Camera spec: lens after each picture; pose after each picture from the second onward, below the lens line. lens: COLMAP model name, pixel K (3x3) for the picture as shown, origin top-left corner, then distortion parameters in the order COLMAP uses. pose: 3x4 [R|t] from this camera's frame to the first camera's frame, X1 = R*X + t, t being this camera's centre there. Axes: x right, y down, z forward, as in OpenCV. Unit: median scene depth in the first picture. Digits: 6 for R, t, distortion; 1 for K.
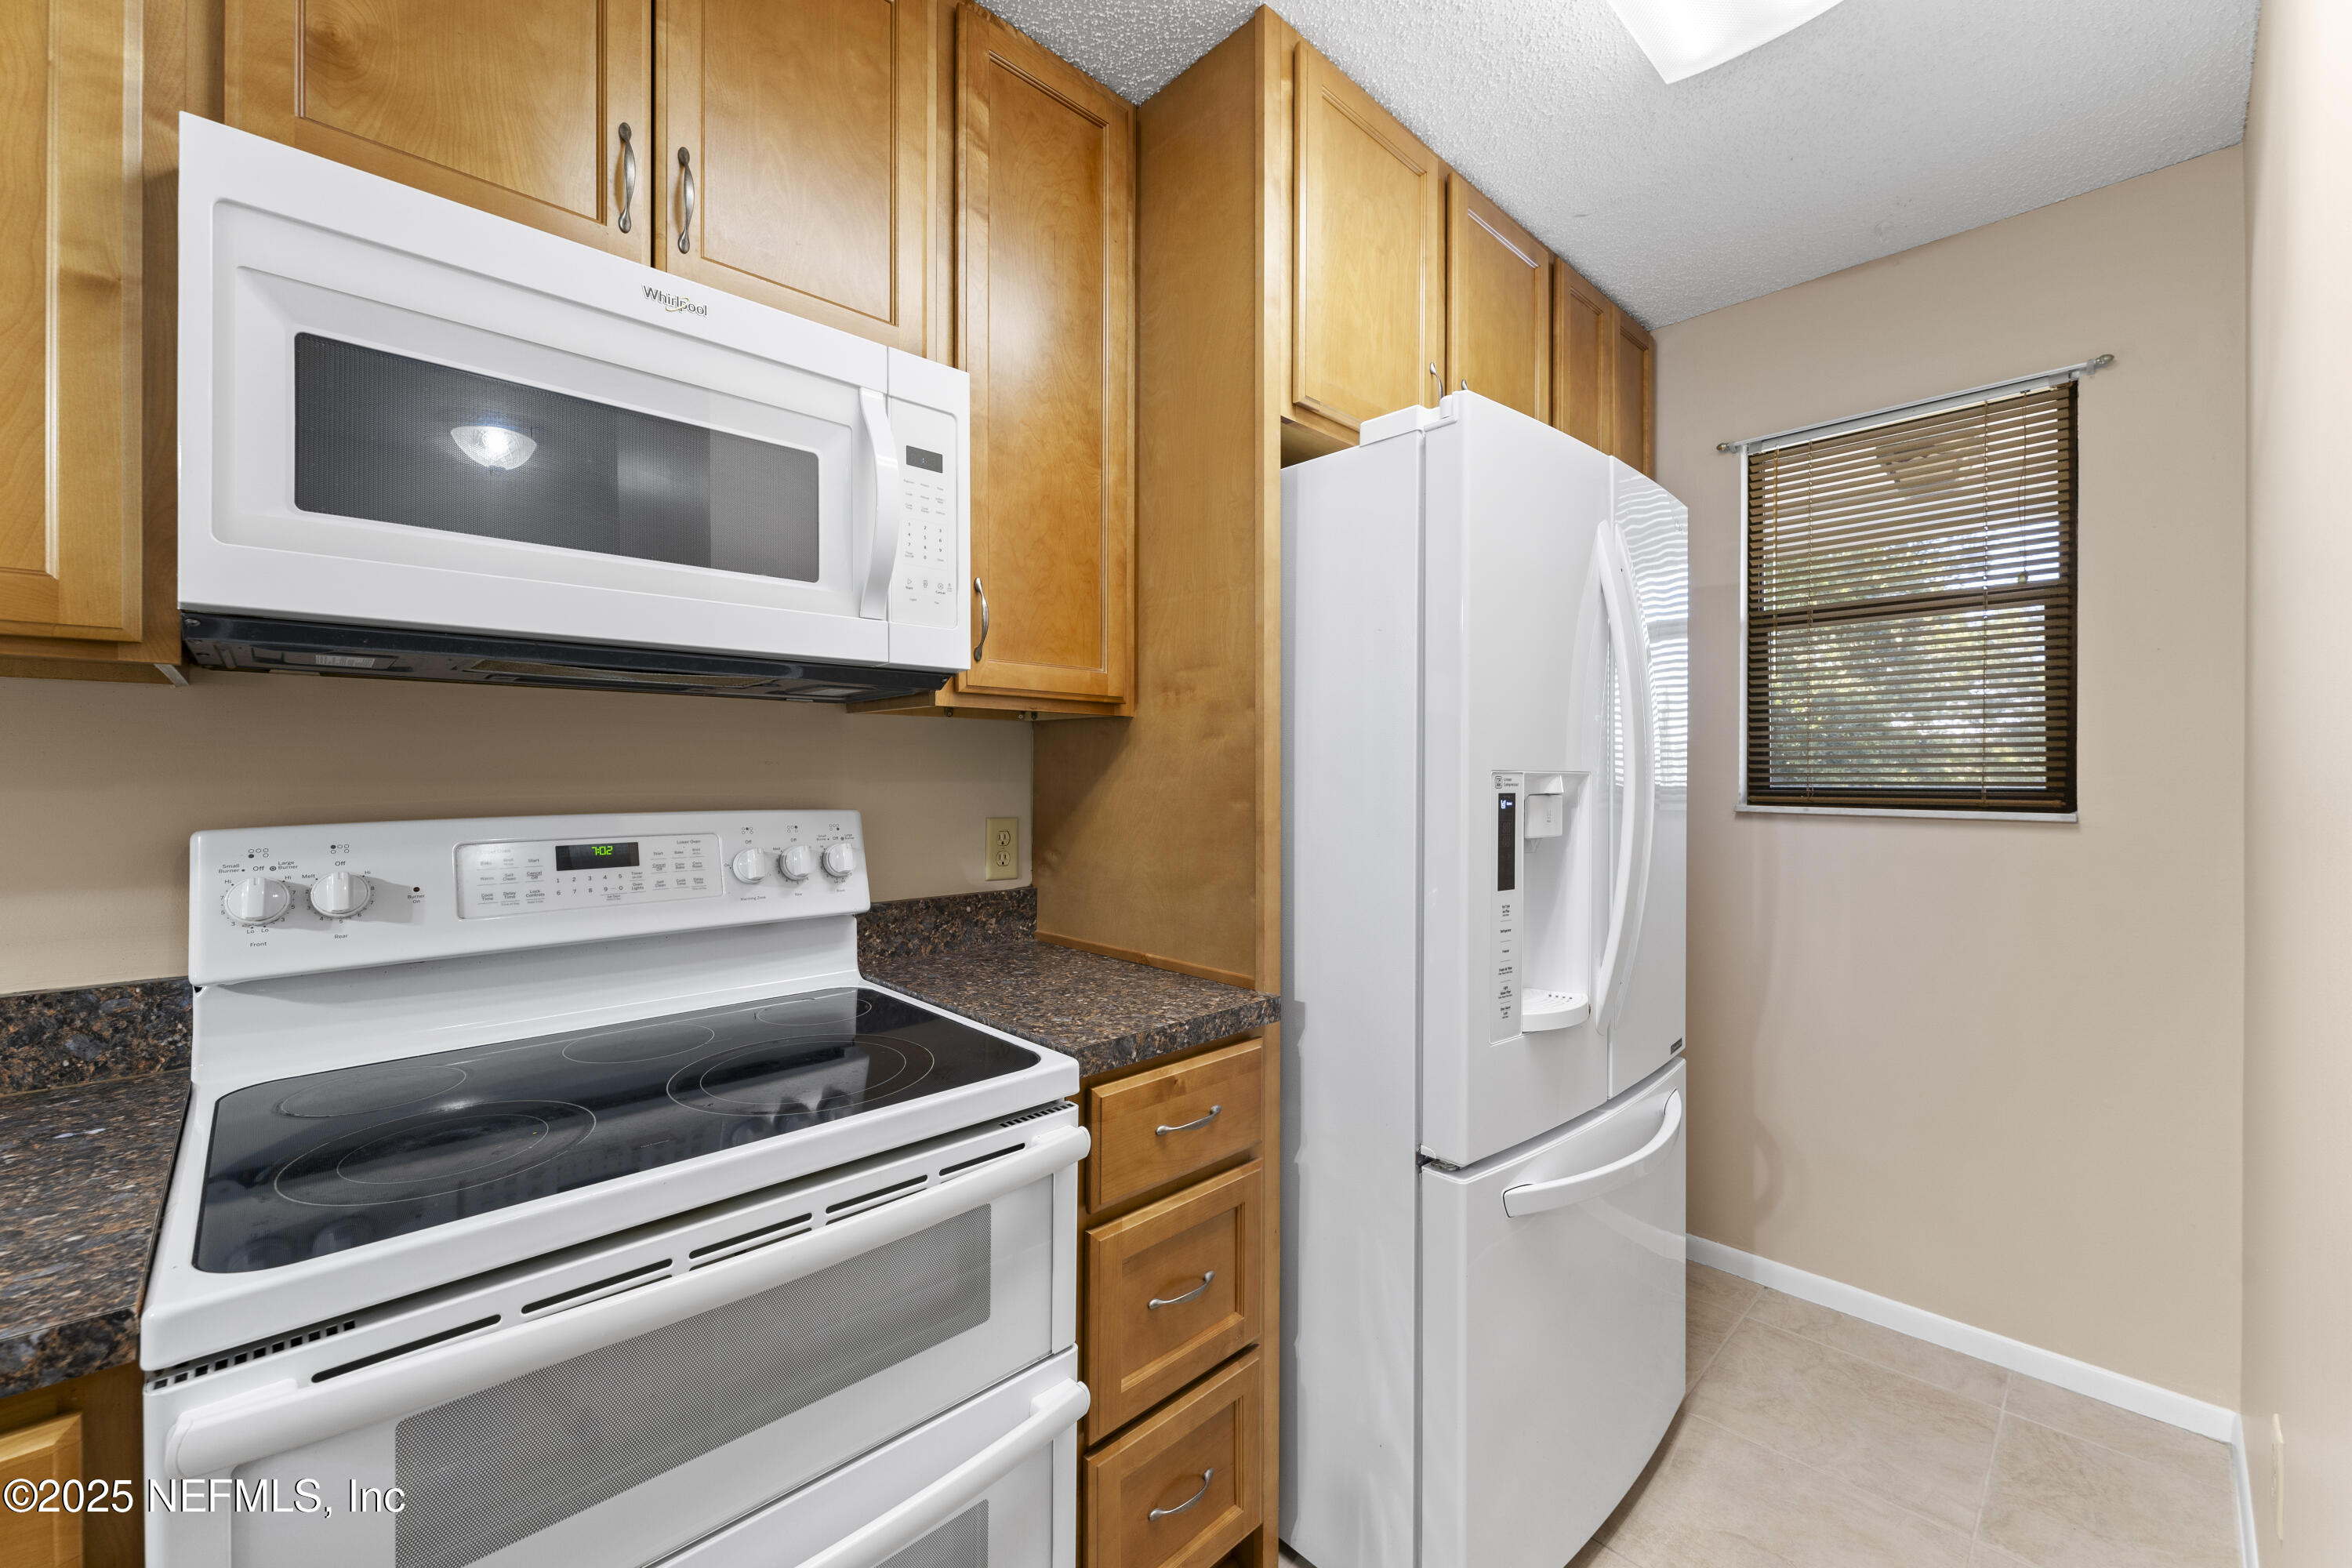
lens RADIAL K [[943.0, 0, 1170.1], [0, 943.0, 767.9], [0, 0, 1]] dist [-0.001590, -0.000565]
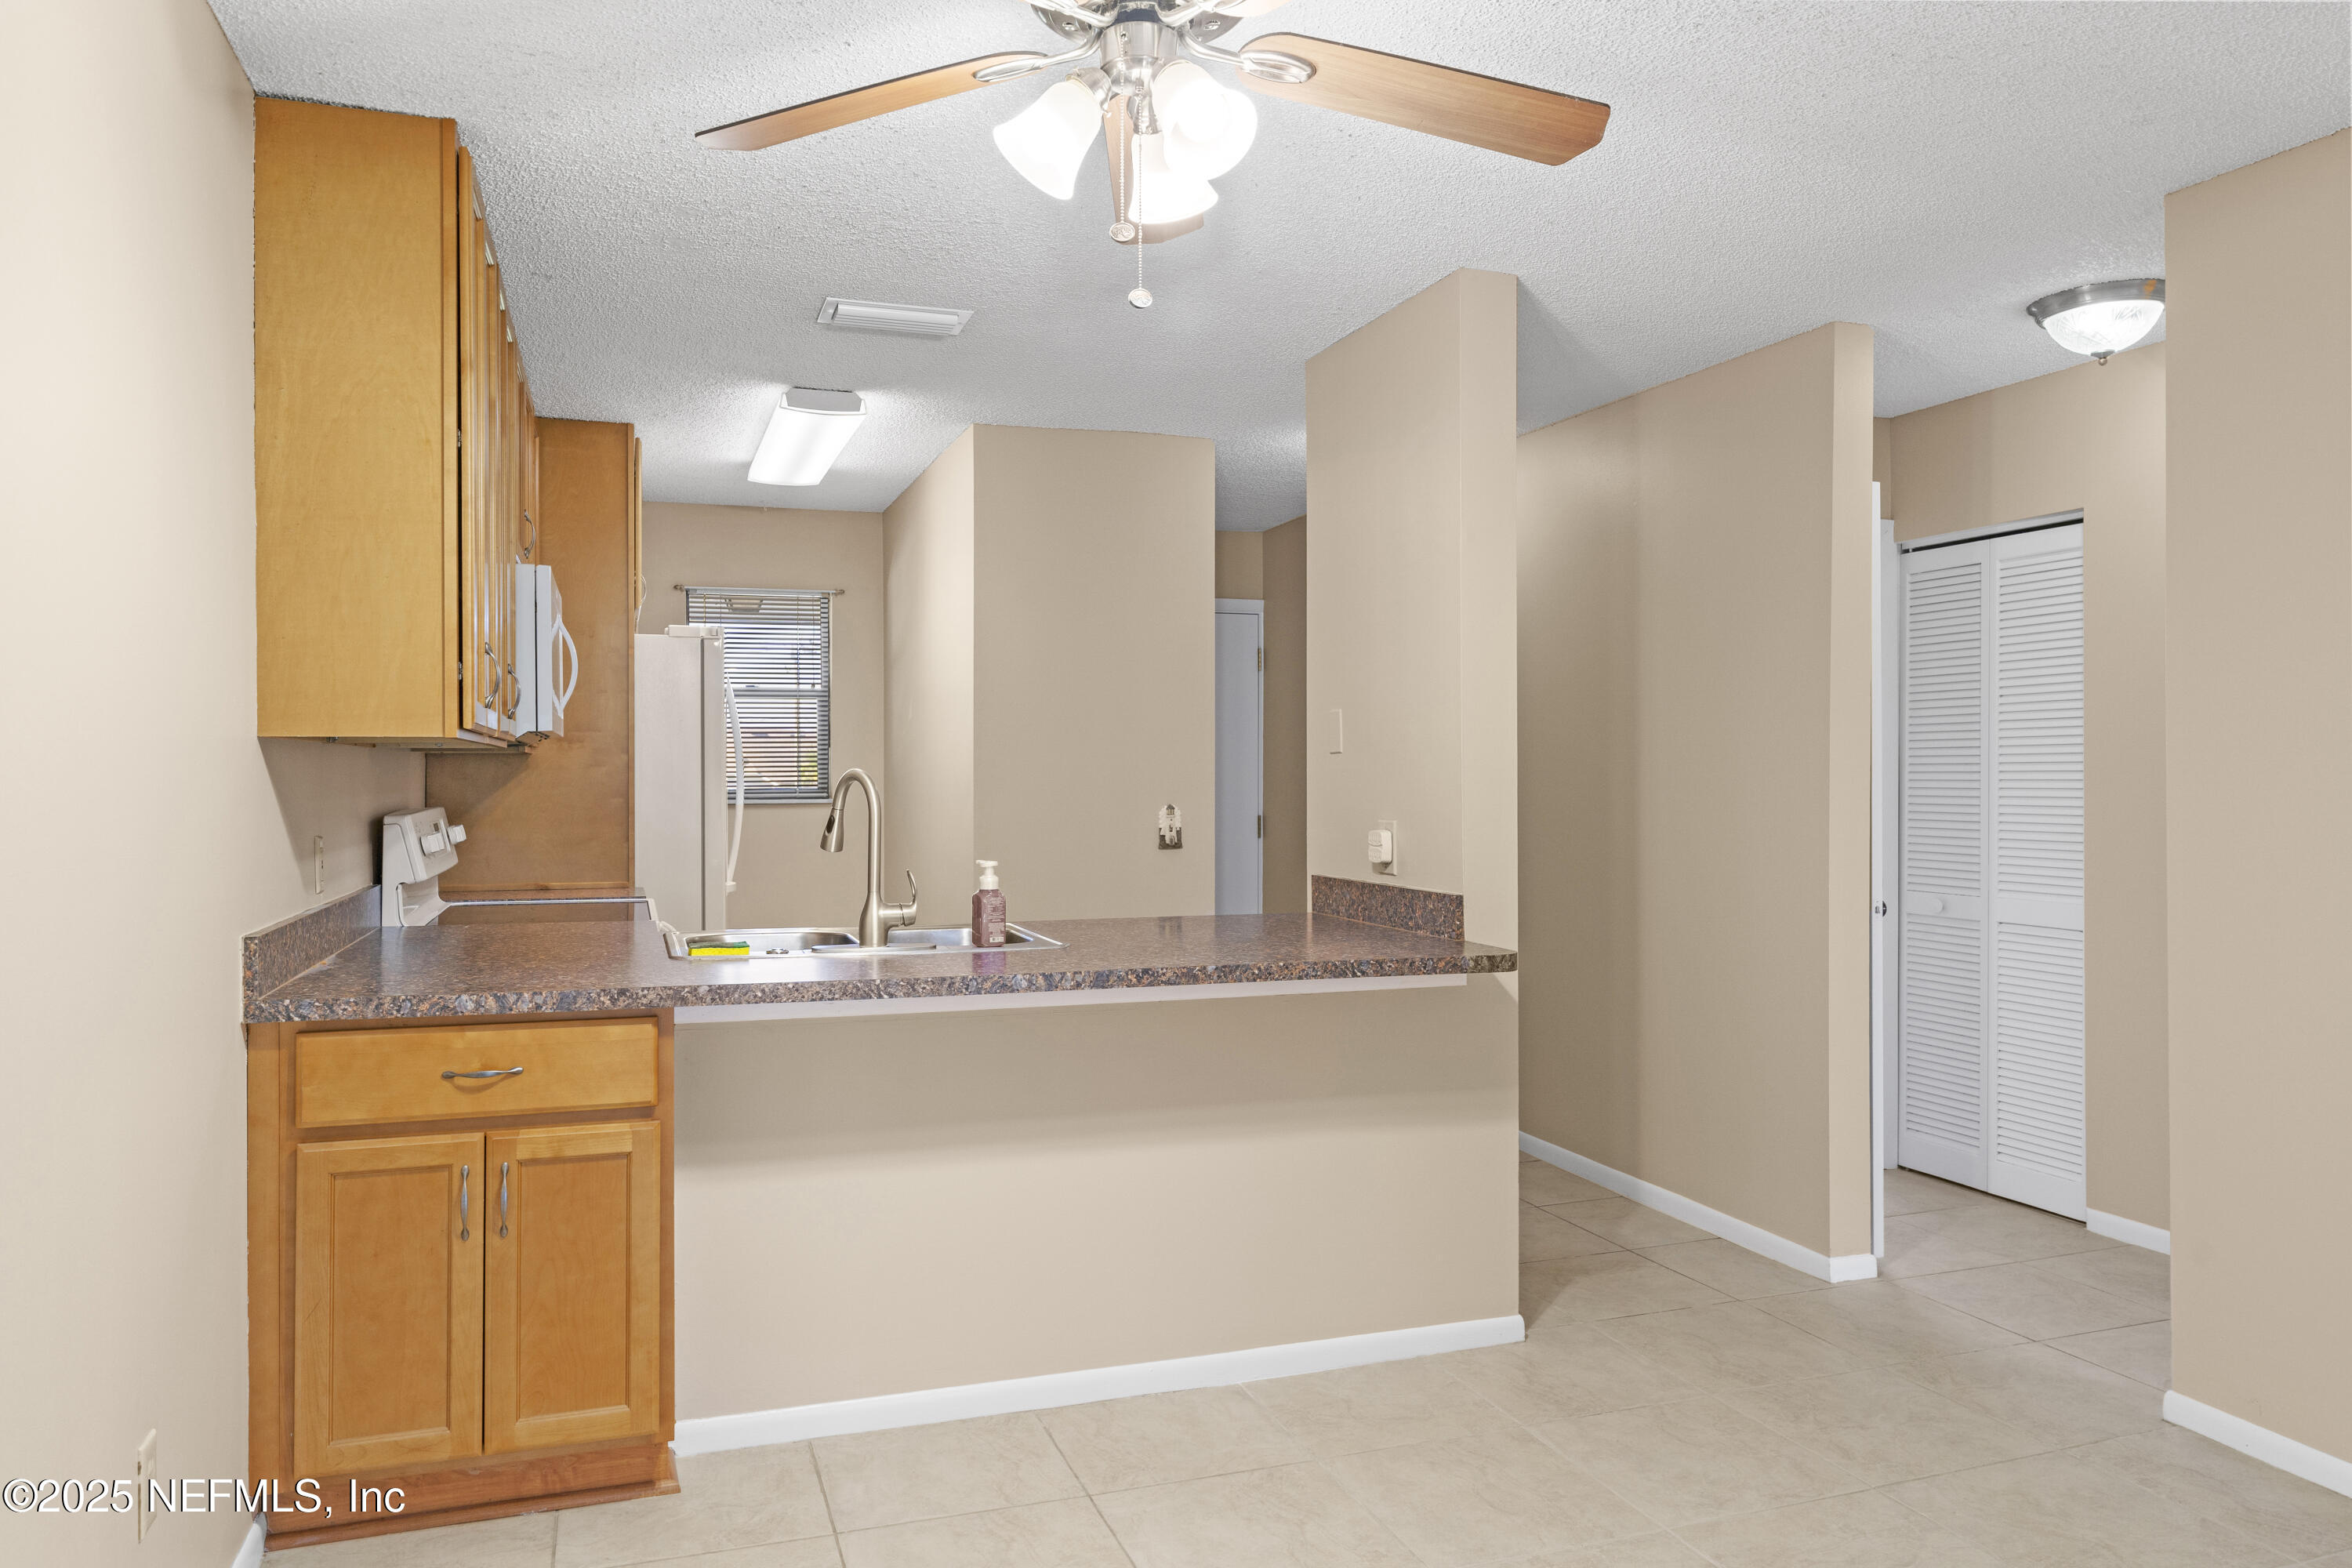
lens RADIAL K [[1597.9, 0, 1176.0], [0, 1597.9, 784.0], [0, 0, 1]] dist [-0.001721, -0.000722]
pose [[0.411679, -0.007991, 0.911294, -2.720119], [0.001305, 0.999966, 0.008179, -0.023579], [-0.911328, -0.002178, 0.411675, -1.622304]]
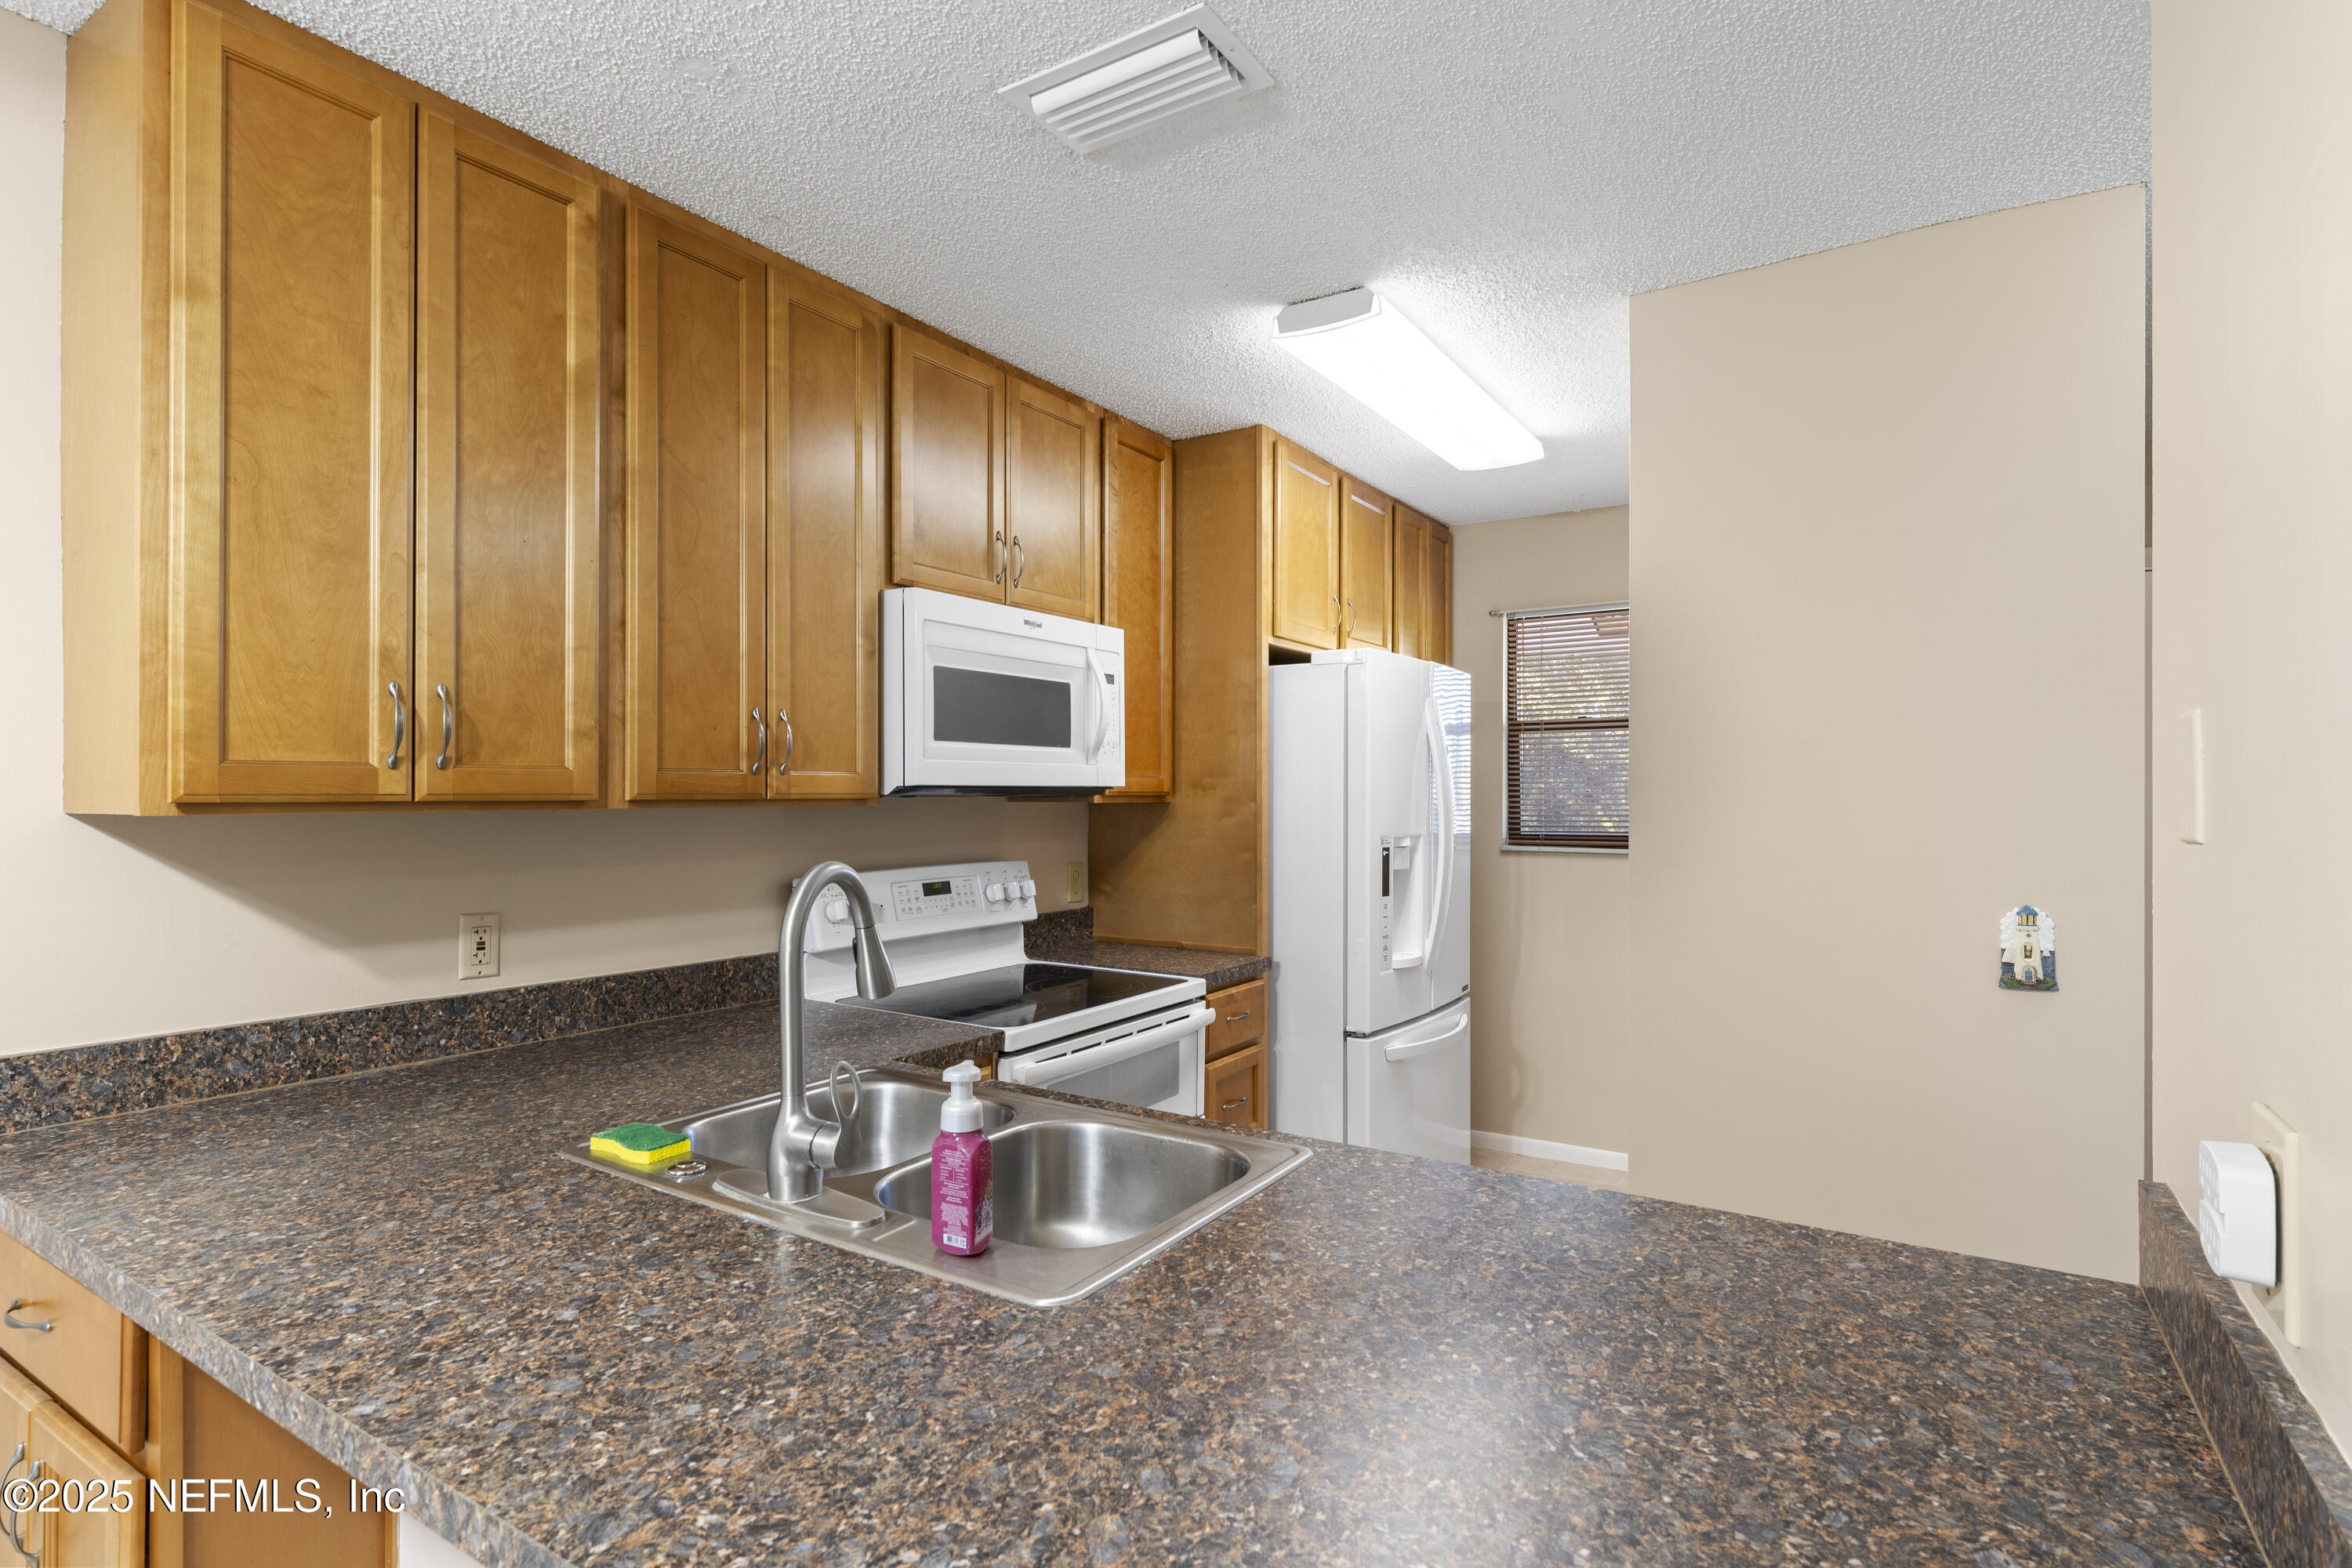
lens RADIAL K [[1156.3, 0, 1176.0], [0, 1156.3, 784.0], [0, 0, 1]] dist [-0.000033, -0.000105]
pose [[0.970383, 0.000569, 0.241572, -0.623107], [0.000612, 0.999988, -0.004814, -0.089895], [-0.241572, 0.004820, 0.970371, -1.185857]]
